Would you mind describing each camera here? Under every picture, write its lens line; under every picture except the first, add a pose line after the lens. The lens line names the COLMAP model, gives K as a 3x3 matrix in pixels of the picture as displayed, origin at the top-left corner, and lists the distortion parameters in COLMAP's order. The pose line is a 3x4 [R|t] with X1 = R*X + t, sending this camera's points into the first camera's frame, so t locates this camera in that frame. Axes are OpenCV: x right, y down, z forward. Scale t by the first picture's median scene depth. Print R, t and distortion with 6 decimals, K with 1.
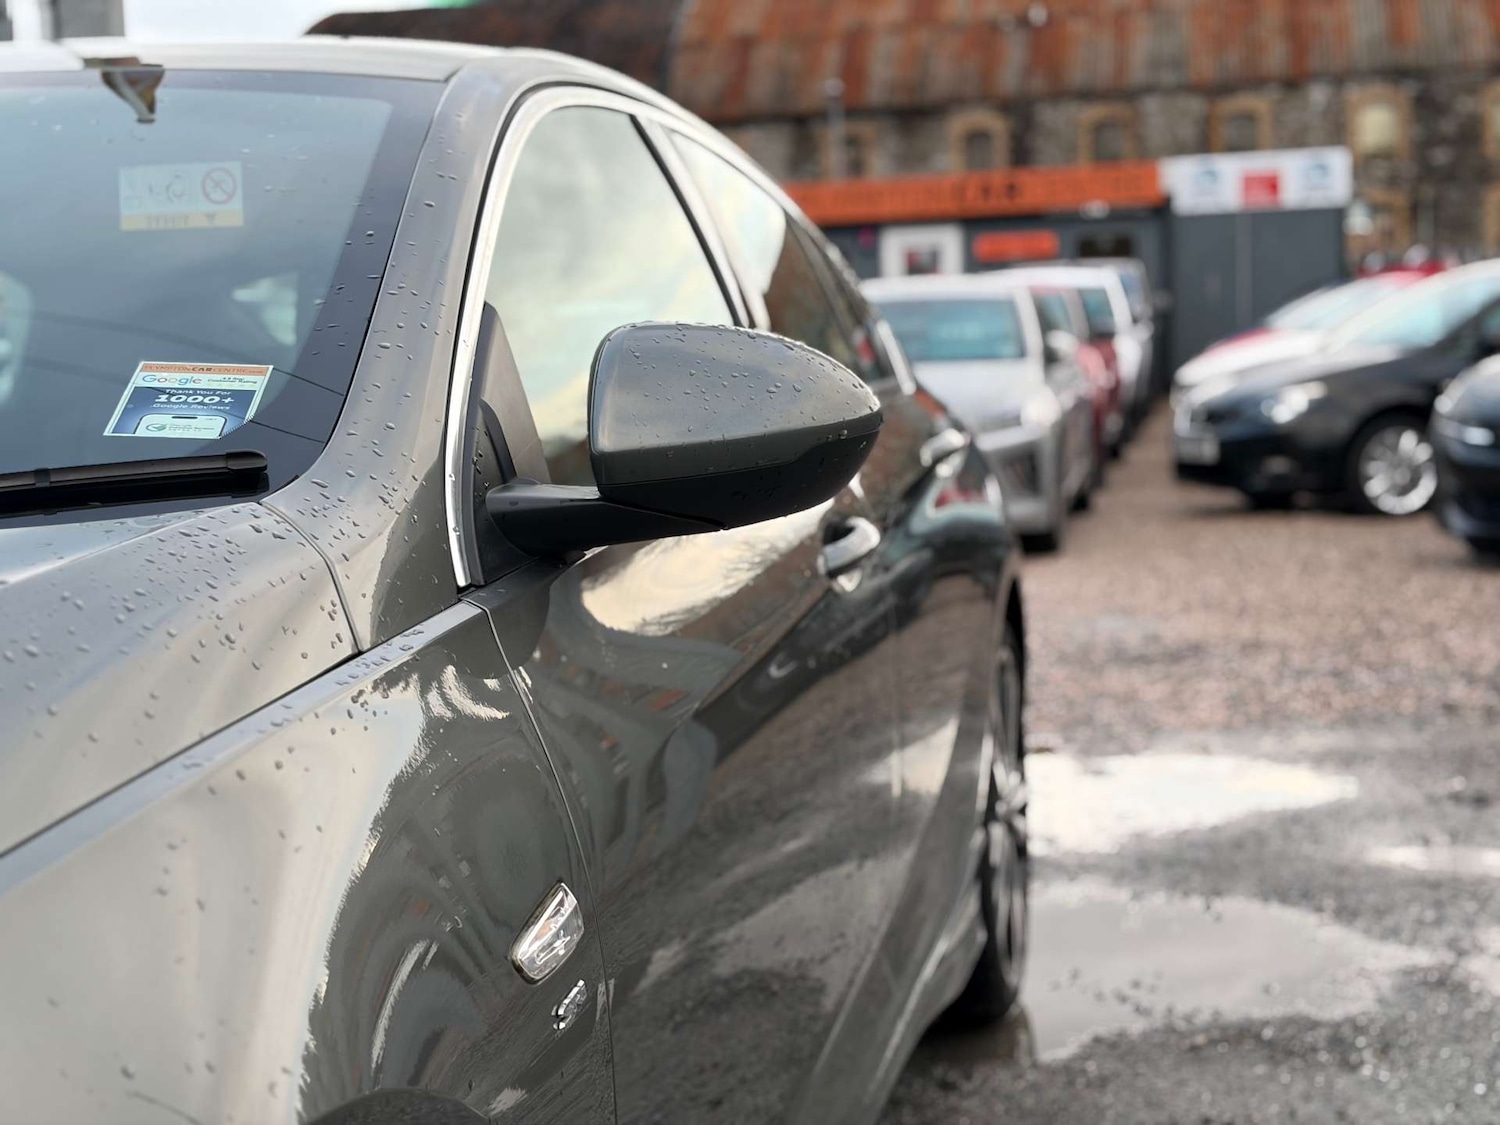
lens RADIAL K [[2506.4, 0, 746.4], [0, 2506.4, 570.3], [0, 0, 1]] dist [0.119850, 0.000000]
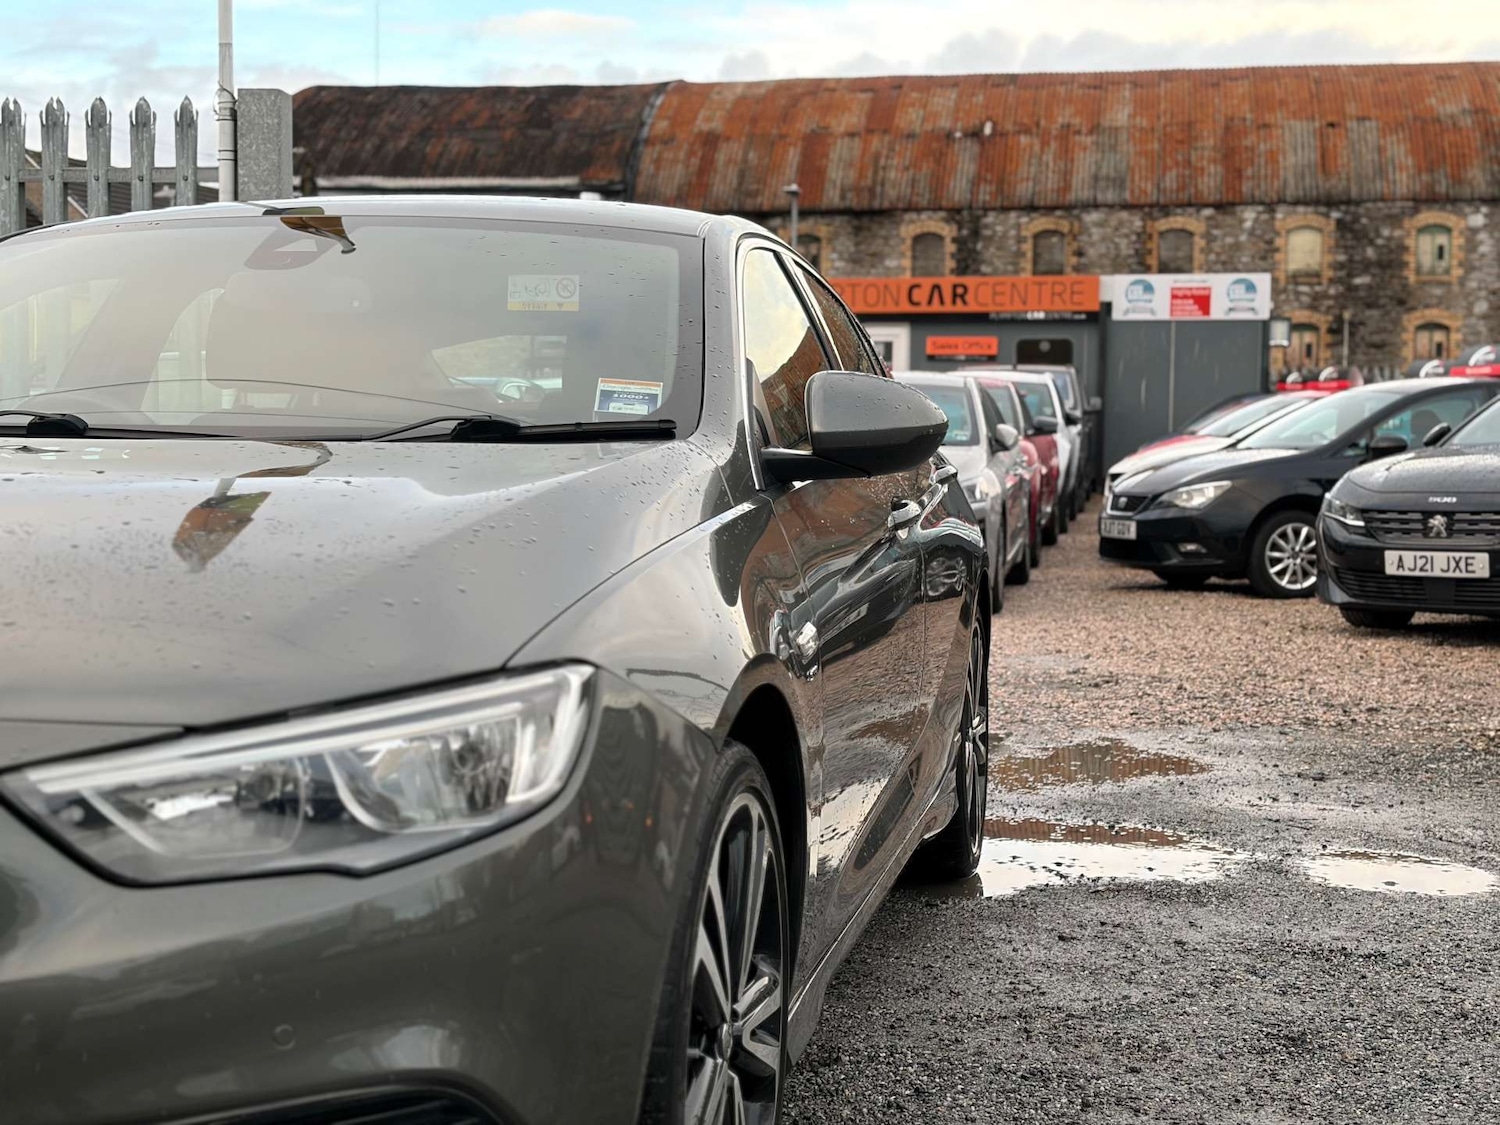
lens RADIAL K [[2506.4, 0, 756.2], [0, 2506.4, 557.1], [0, 0, 1]] dist [0.119850, 0.000000]
pose [[0.998536, 0.044104, 0.031303, -0.016997], [-0.042811, 0.998248, -0.040836, 0.014220], [-0.033049, 0.039436, 0.998675, -0.104854]]
